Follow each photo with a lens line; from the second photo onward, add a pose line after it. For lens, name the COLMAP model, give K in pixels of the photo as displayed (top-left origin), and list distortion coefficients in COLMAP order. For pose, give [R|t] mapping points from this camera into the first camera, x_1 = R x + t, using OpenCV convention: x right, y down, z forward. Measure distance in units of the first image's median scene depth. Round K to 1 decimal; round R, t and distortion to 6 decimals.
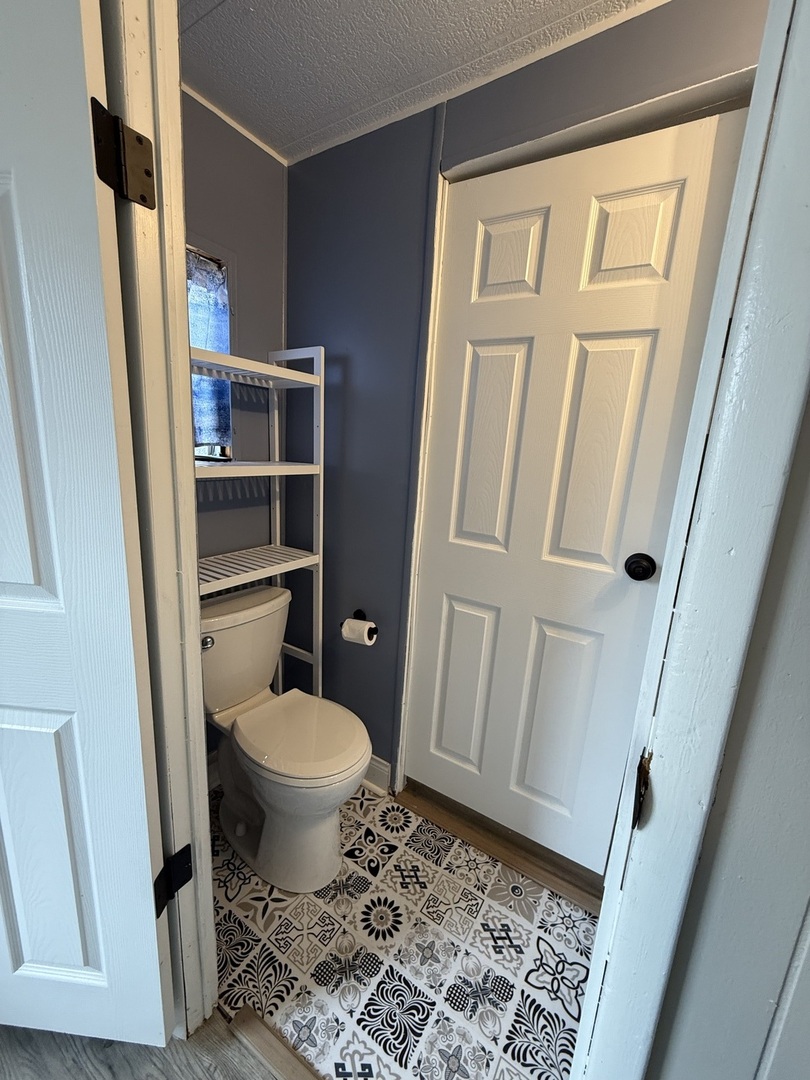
lens RADIAL K [[430.0, 0, 404.0], [0, 430.0, 537.3], [0, 0, 1]] dist [-0.001395, 0.000571]
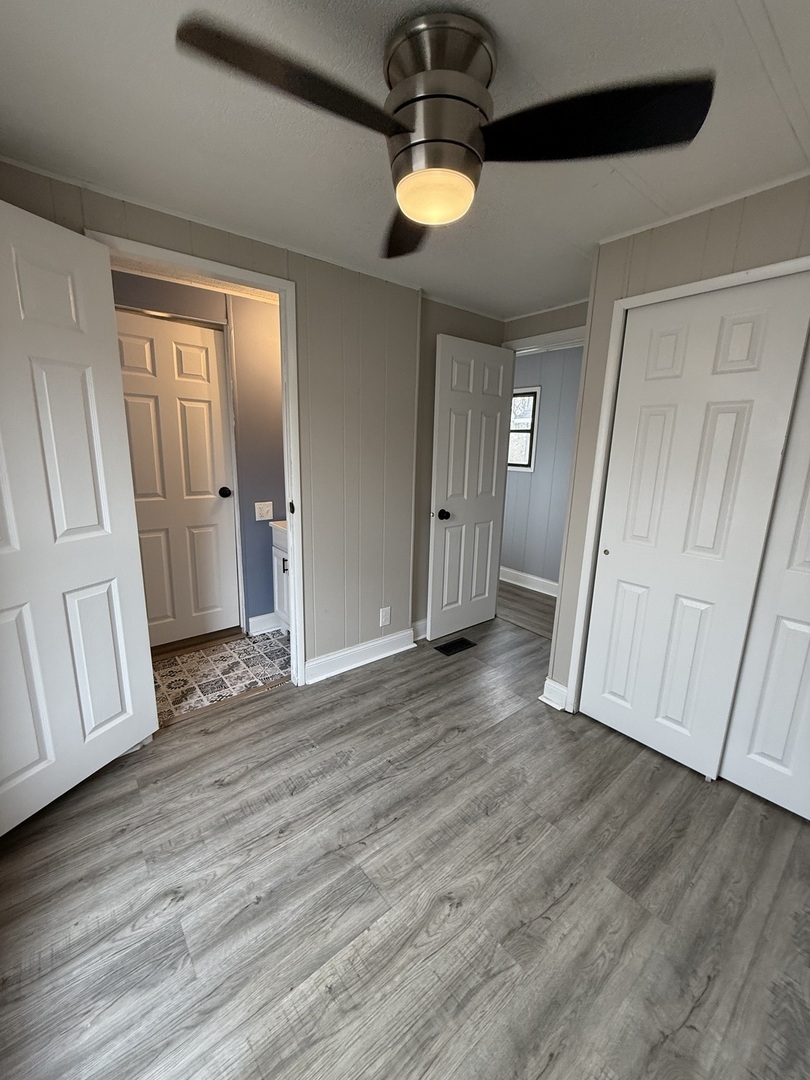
lens RADIAL K [[430.0, 0, 404.0], [0, 430.0, 537.3], [0, 0, 1]] dist [-0.001395, 0.000571]
pose [[0.305841, -0.253103, 0.917824, -1.555099], [0.189287, 0.960937, 0.201917, 0.010810], [-0.933076, 0.111978, 0.341803, -0.849383]]
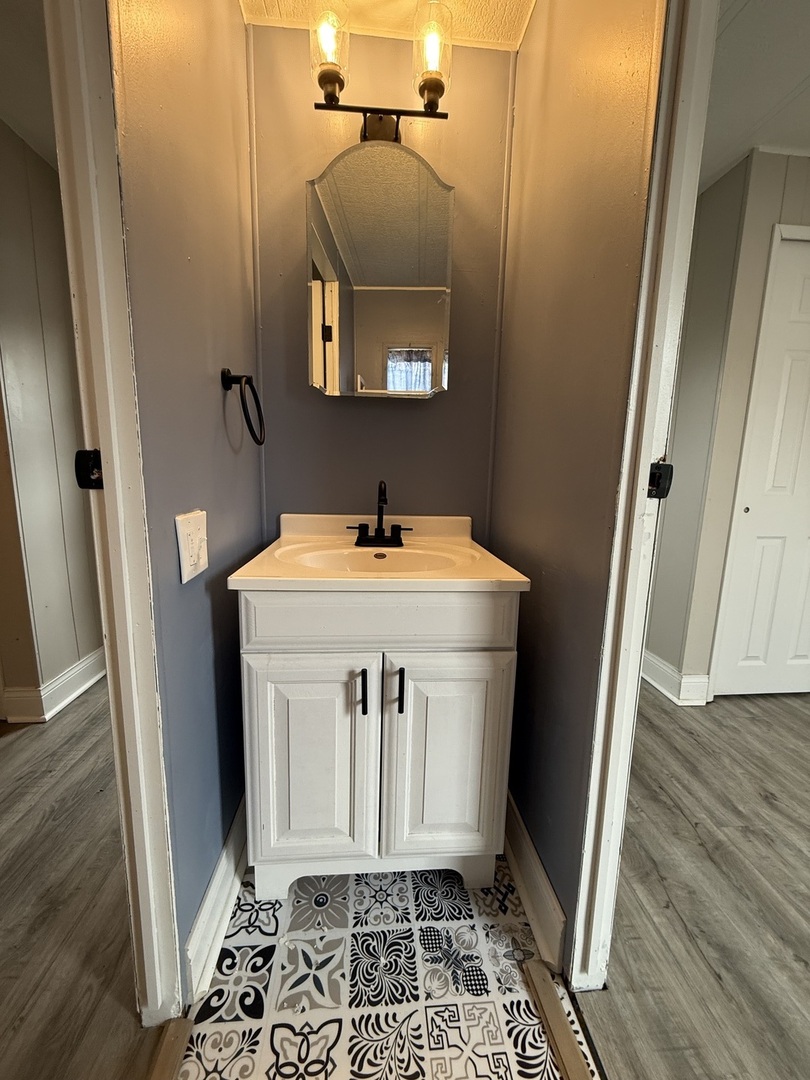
lens RADIAL K [[430.0, 0, 404.0], [0, 430.0, 537.3], [0, 0, 1]] dist [-0.001395, 0.000571]
pose [[-0.607906, -0.197675, 0.769009, -0.102752], [0.108717, 0.938671, 0.327228, 0.013419], [-0.786531, 0.282528, -0.549133, 1.005111]]
